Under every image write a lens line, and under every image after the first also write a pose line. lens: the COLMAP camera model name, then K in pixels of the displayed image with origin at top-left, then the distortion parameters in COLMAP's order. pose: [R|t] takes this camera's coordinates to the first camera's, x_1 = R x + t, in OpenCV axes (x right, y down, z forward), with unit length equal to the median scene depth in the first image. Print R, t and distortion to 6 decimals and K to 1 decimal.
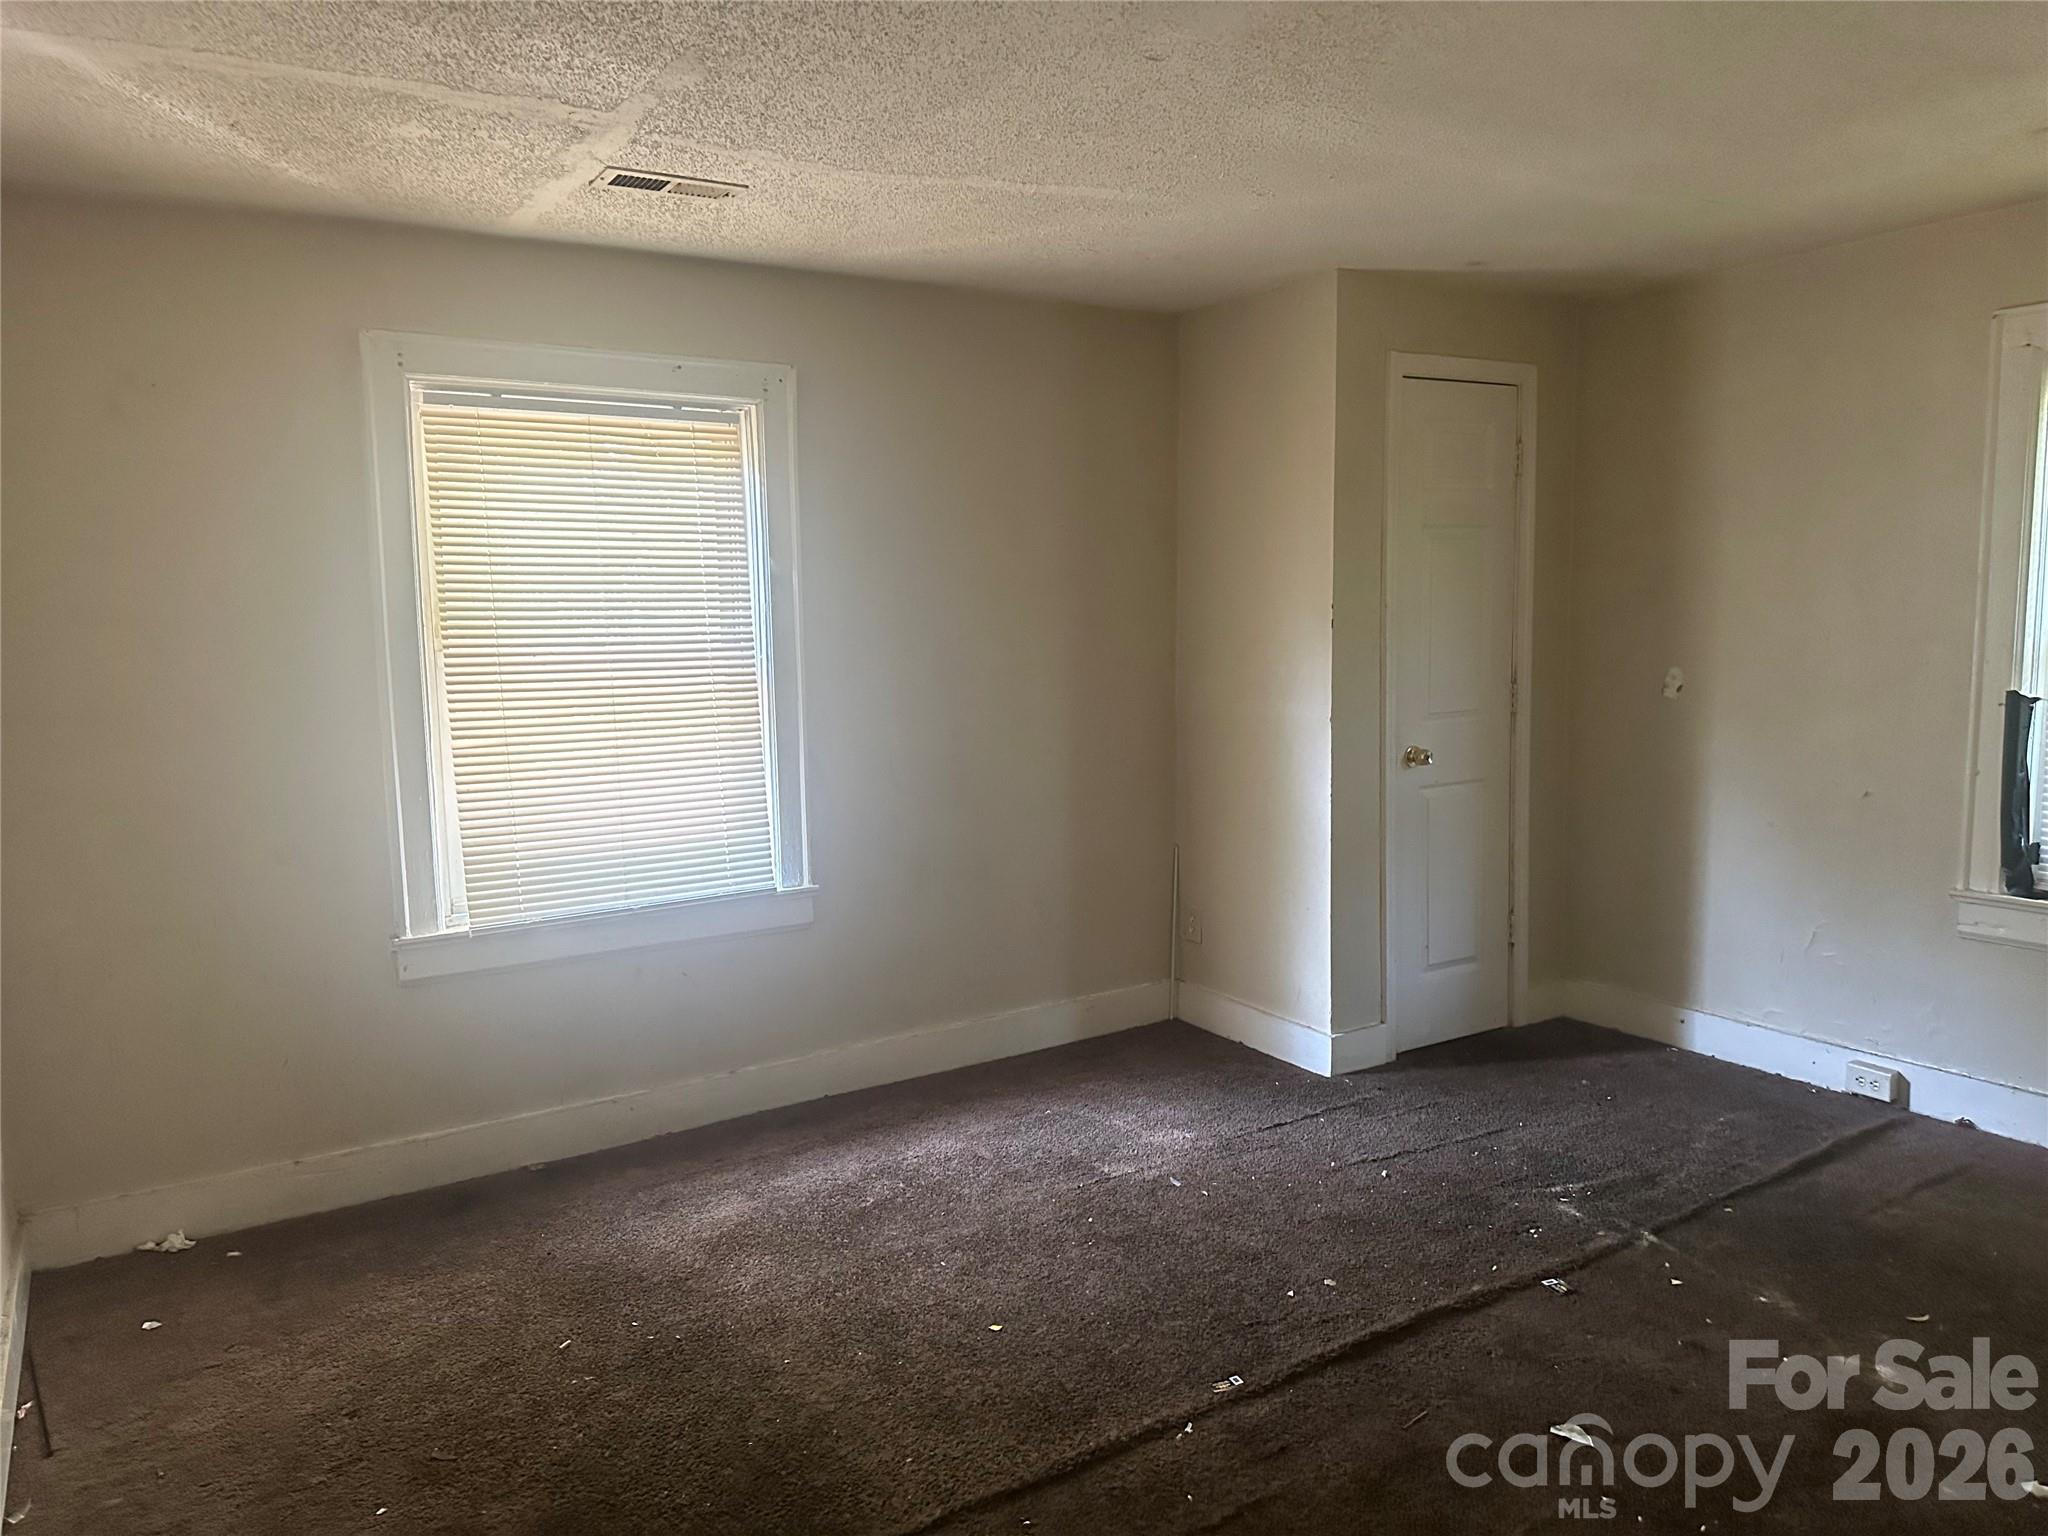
lens RADIAL K [[1436.0, 0, 1075.7], [0, 1436.0, 763.2], [0, 0, 1]] dist [0.092635, -0.000941]
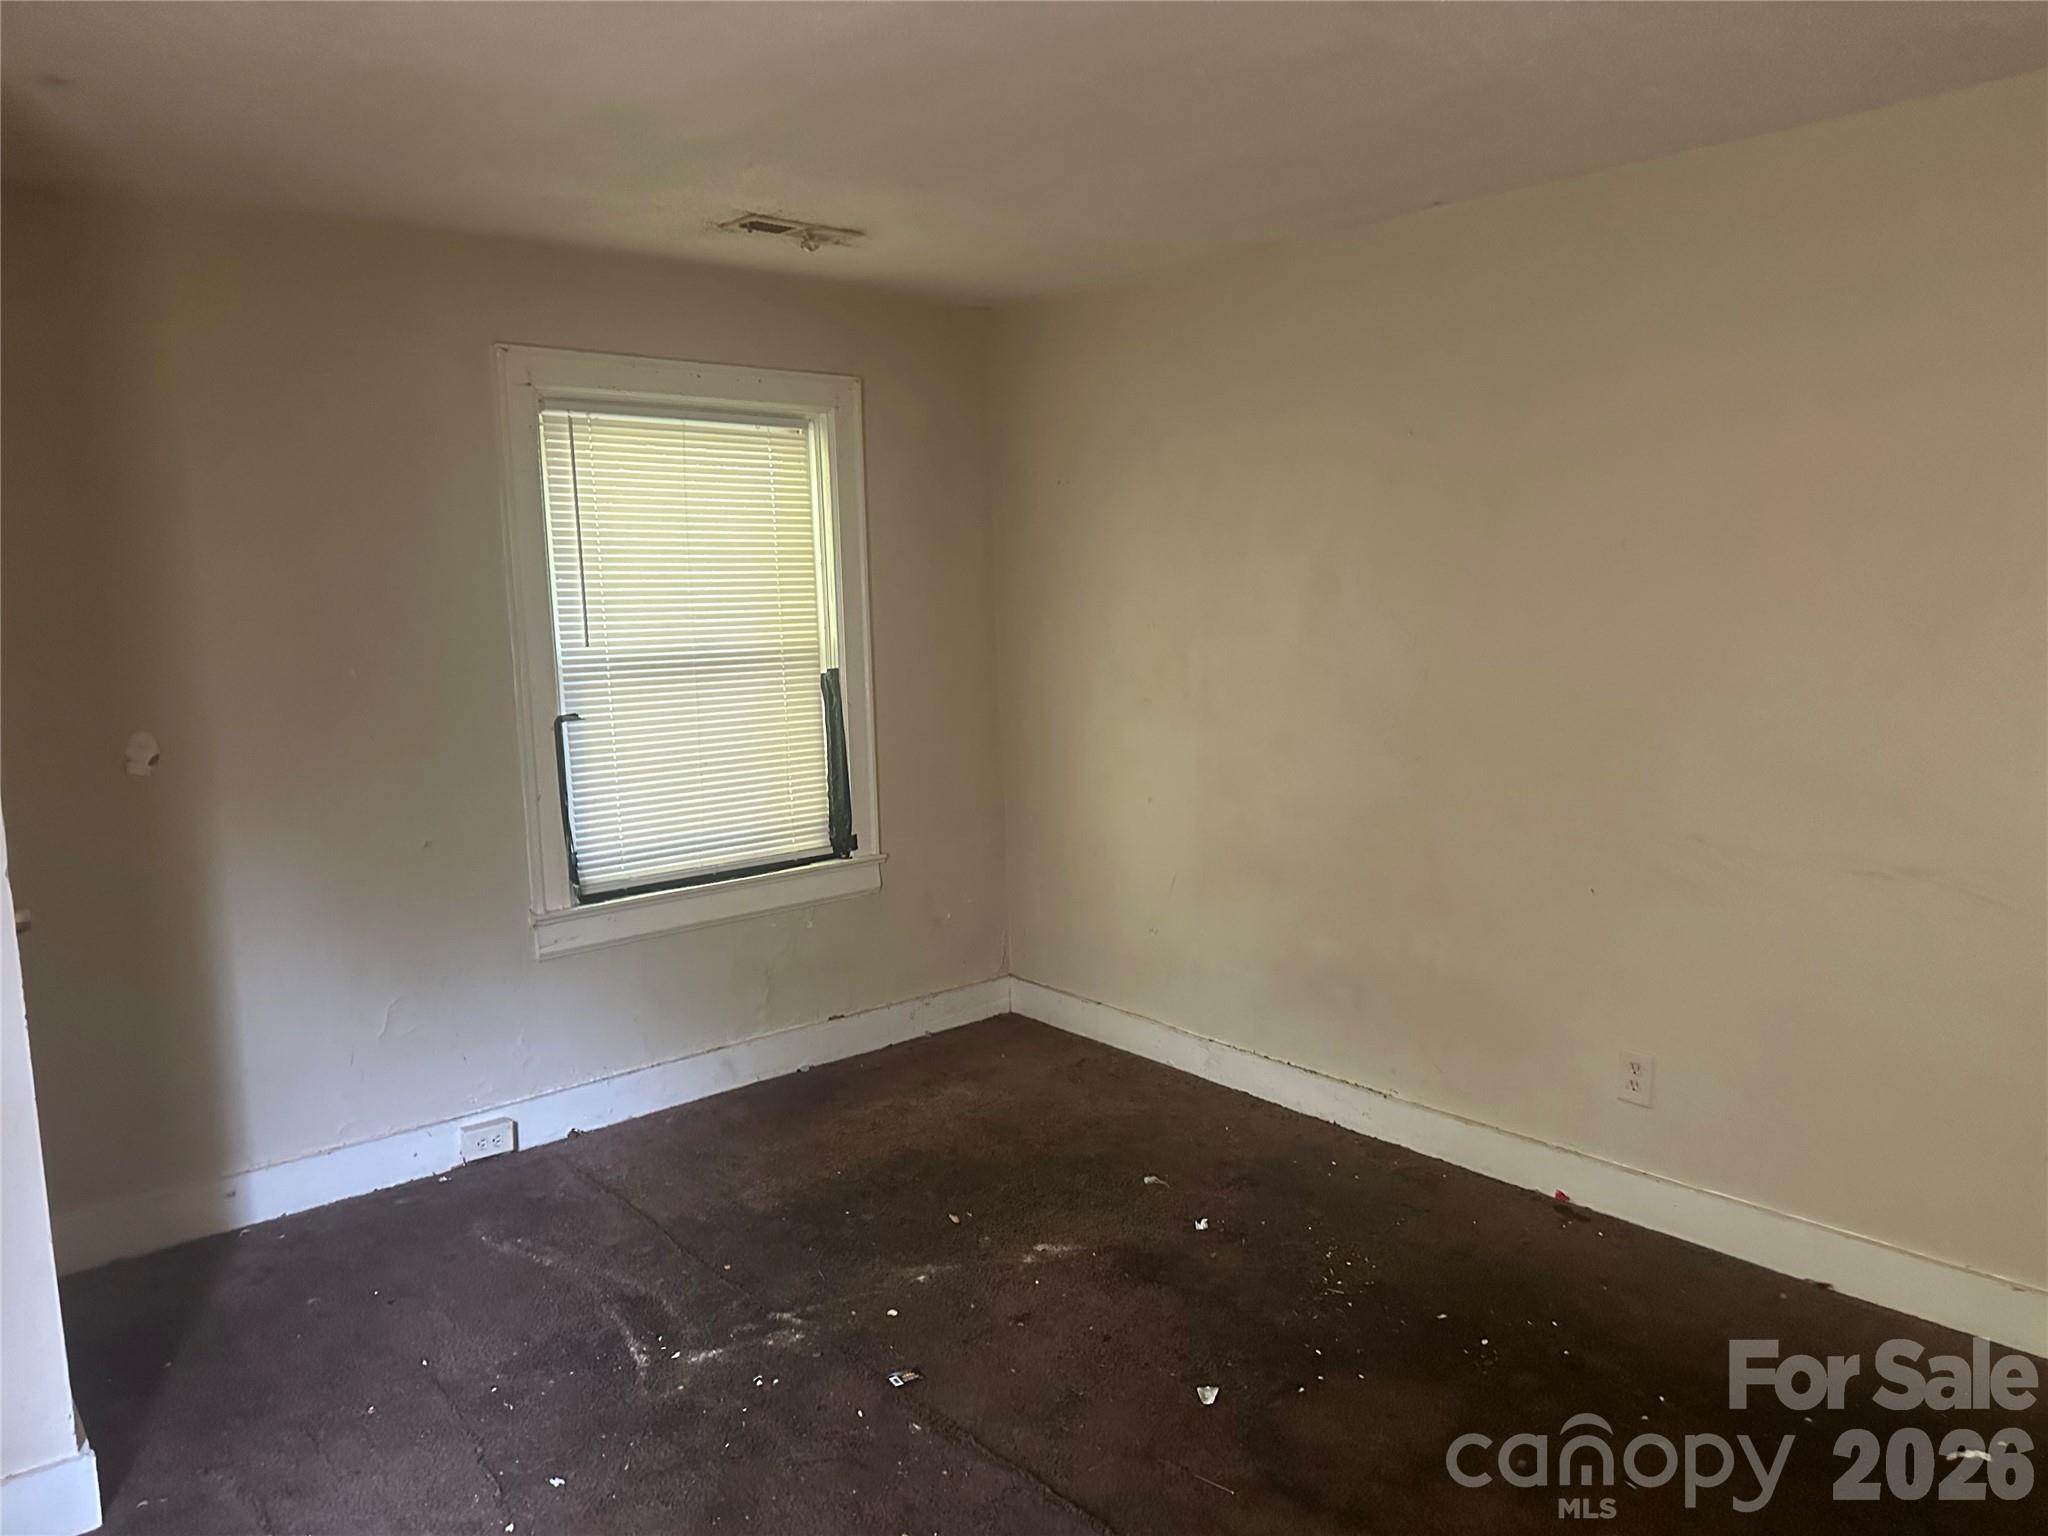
lens RADIAL K [[1447.6, 0, 1027.3], [0, 1447.6, 776.8], [0, 0, 1]] dist [-0.000347, -0.000818]
pose [[-0.093041, -0.113274, 0.989198, -0.382728], [0.145015, 0.981372, 0.126018, -0.079159], [-0.985045, 0.155173, -0.074882, 0.695859]]
